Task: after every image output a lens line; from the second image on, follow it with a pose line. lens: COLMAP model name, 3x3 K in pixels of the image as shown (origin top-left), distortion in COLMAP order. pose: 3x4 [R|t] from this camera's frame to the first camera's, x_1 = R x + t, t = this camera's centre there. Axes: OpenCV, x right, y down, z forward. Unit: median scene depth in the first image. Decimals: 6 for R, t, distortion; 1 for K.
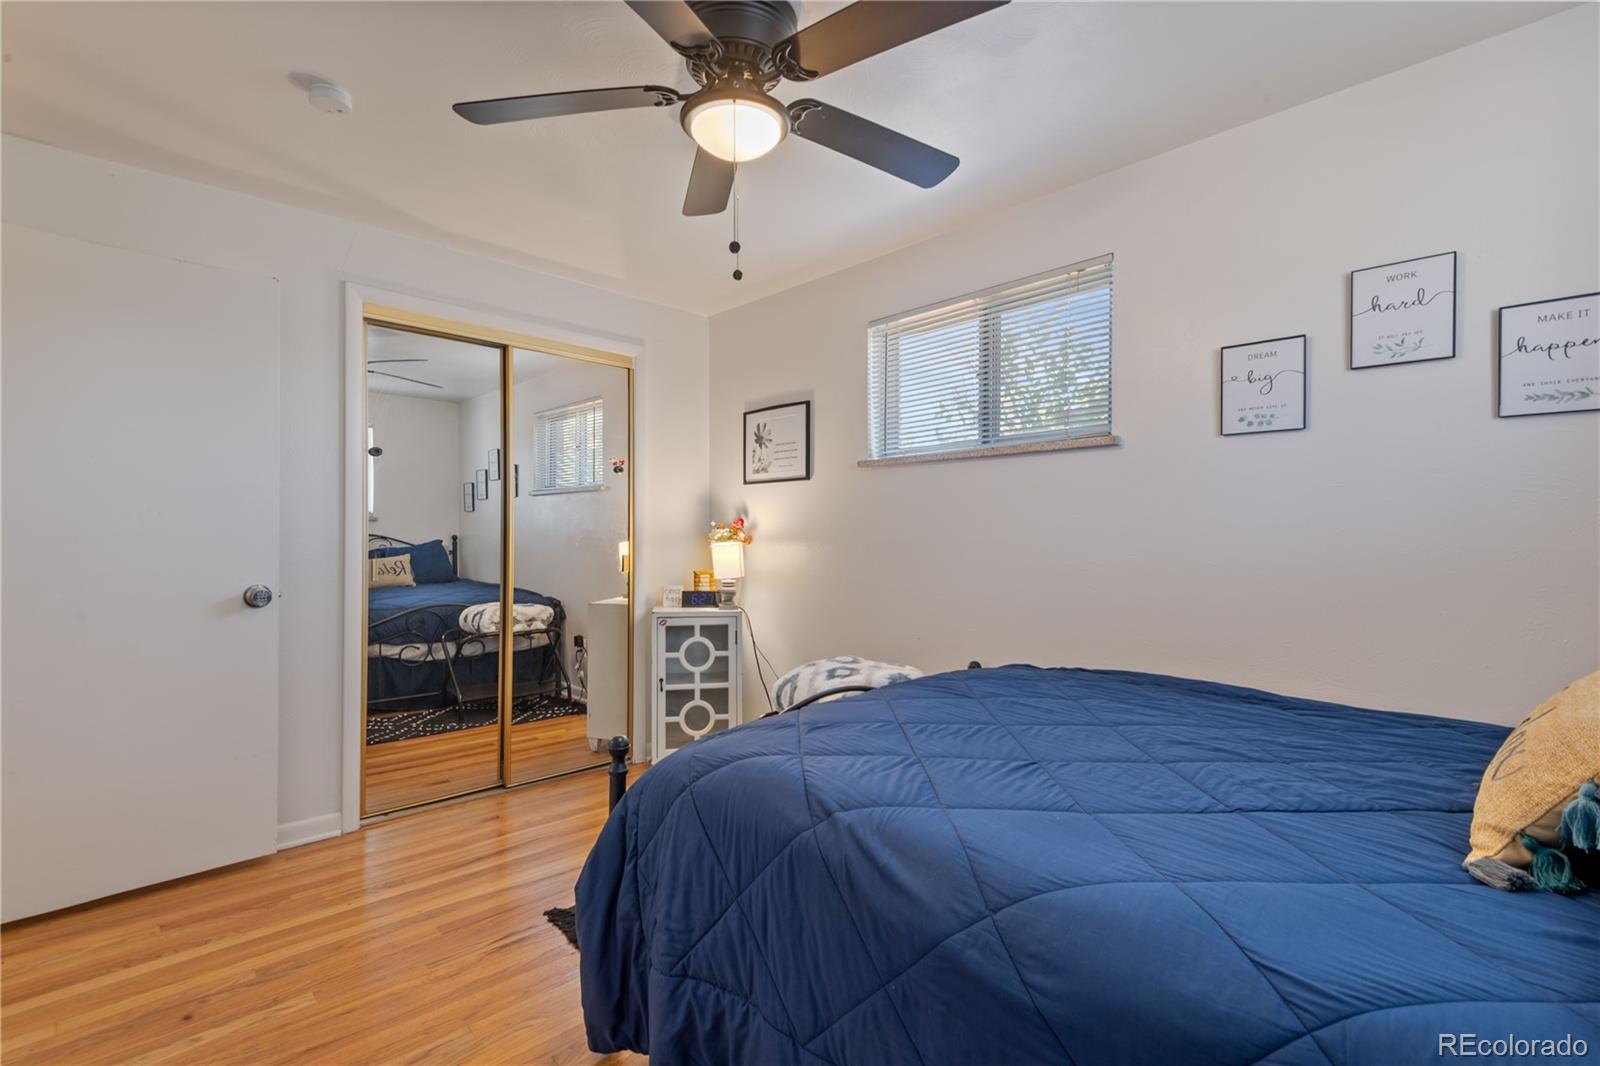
lens RADIAL K [[723.1, 0, 803.5], [0, 723.1, 538.2], [0, 0, 1]] dist [0.002968, -0.003556]
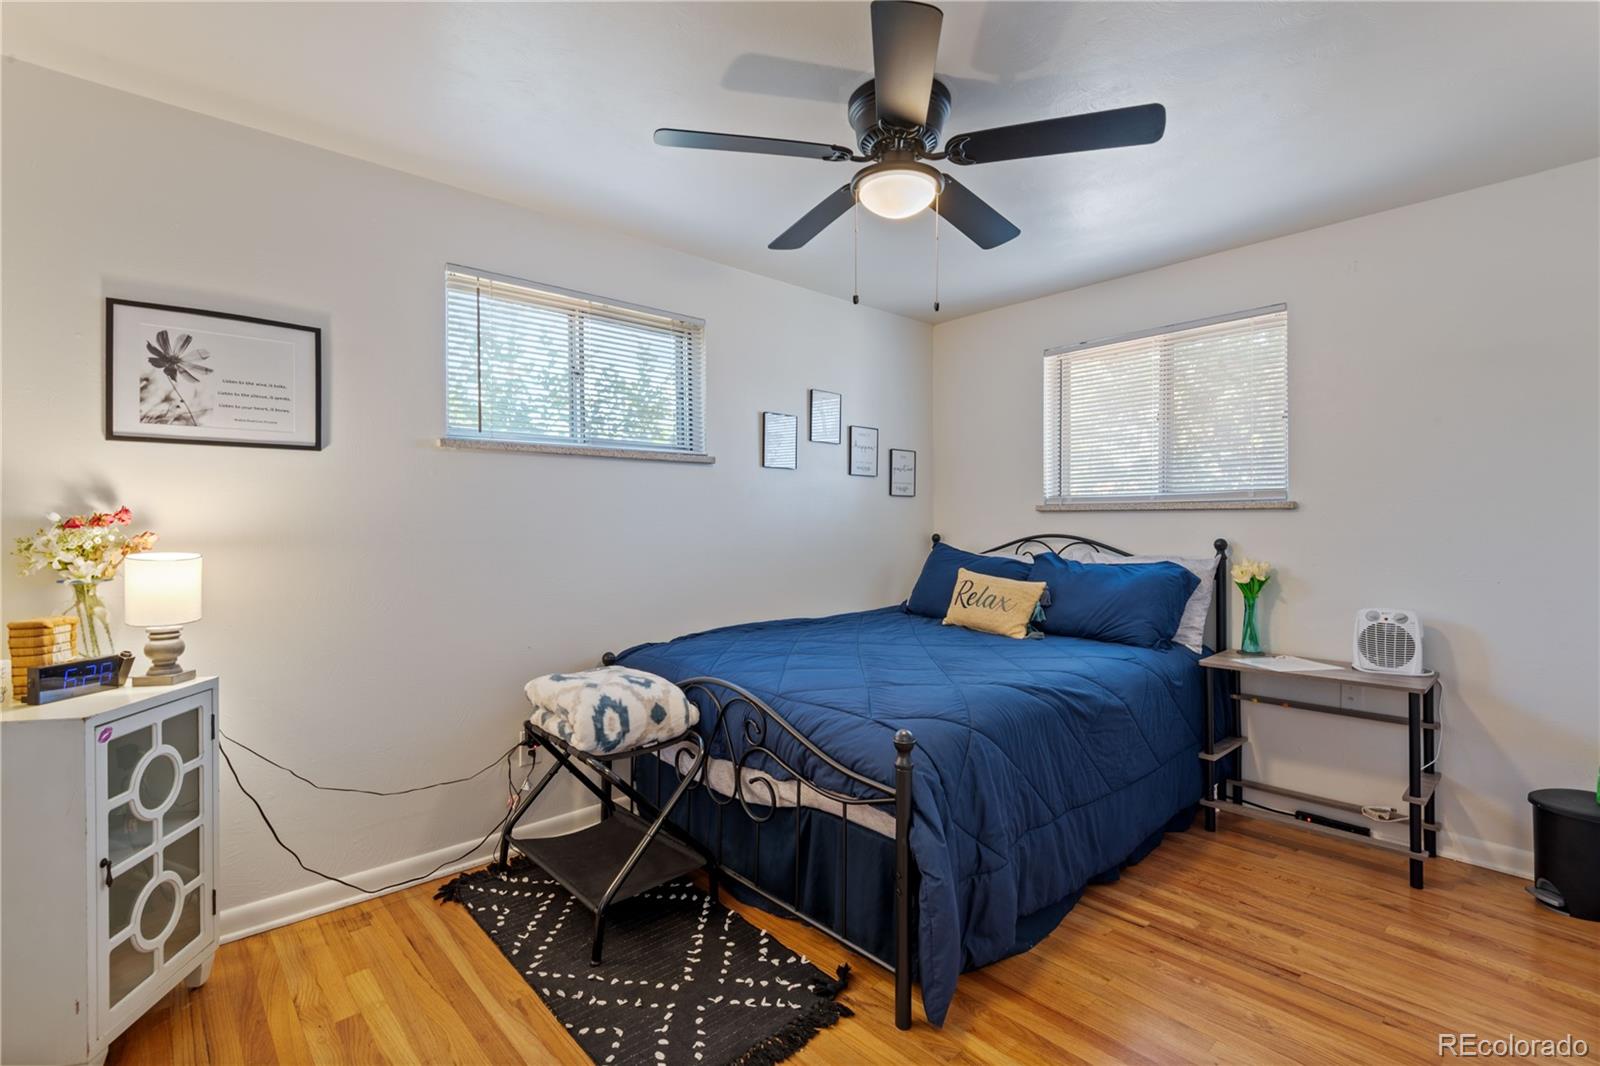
lens RADIAL K [[723.1, 0, 802.8], [0, 723.1, 523.2], [0, 0, 1]] dist [0.002968, -0.003556]
pose [[0.026332, -0.002112, 0.999651, -0.612204], [0.007382, 0.999971, 0.001919, -0.013421], [-0.999626, 0.007329, 0.026347, 0.530878]]
